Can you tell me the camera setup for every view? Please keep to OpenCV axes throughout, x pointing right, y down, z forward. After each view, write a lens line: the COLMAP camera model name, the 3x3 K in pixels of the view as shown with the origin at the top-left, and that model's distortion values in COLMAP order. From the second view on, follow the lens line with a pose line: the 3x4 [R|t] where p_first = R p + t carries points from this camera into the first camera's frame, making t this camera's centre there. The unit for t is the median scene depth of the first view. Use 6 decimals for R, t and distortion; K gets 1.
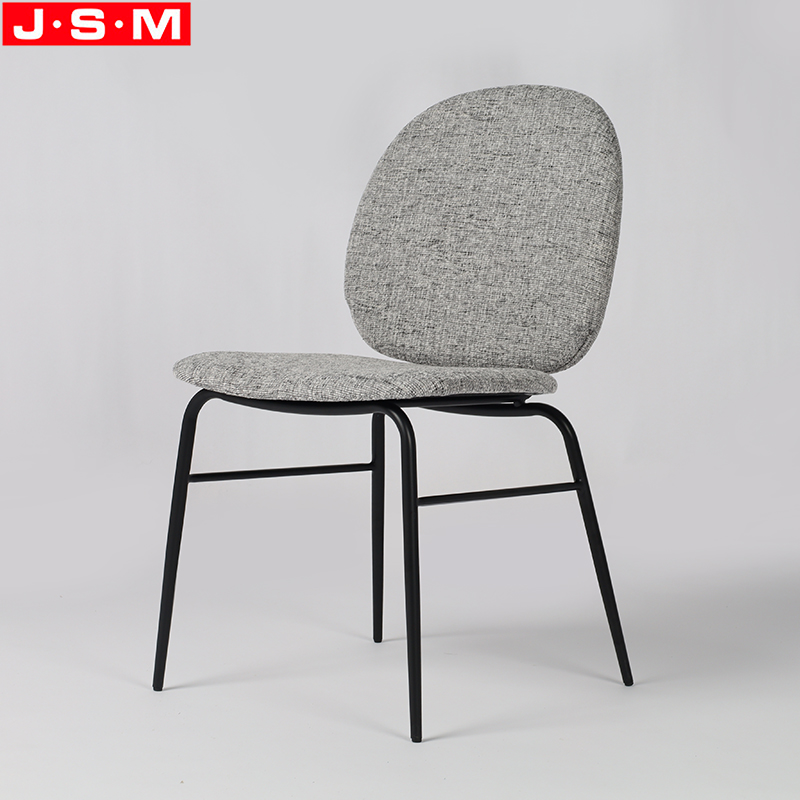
lens RADIAL K [[2363.3, 0, 401.8], [0, 2363.3, 403.3], [0, 0, 1]] dist [-0.481257, 0.000000]
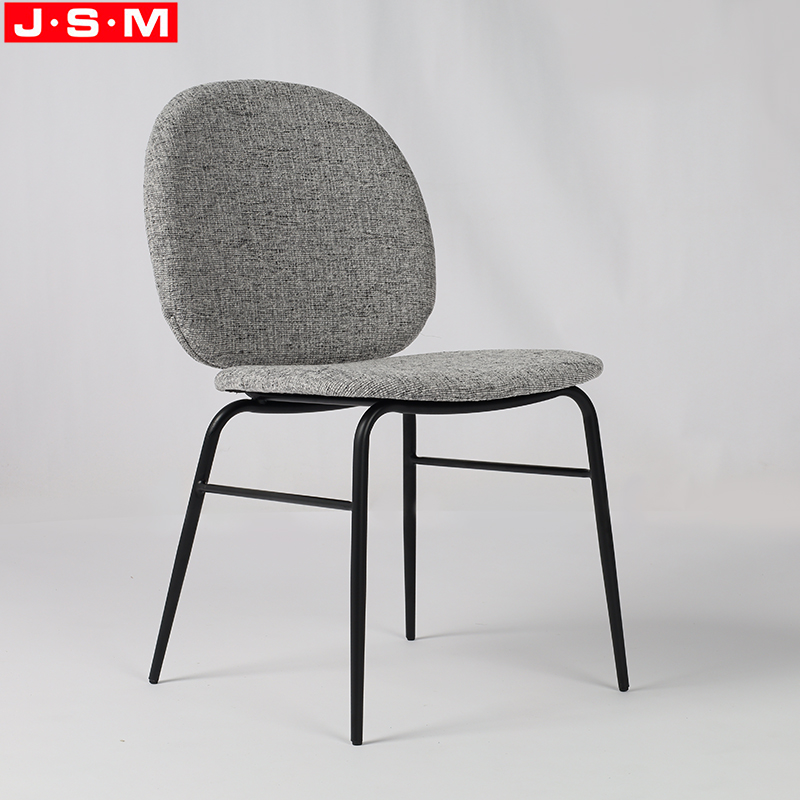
lens RADIAL K [[2206.0, 0, 401.0], [0, 2206.0, 400.3], [0, 0, 1]] dist [-0.319038, 0.000000]
pose [[0.239164, -0.111714, 0.964531, -0.854005], [0.106658, 0.990371, 0.088260, -0.077576], [-0.965103, 0.081767, 0.248776, 0.729069]]
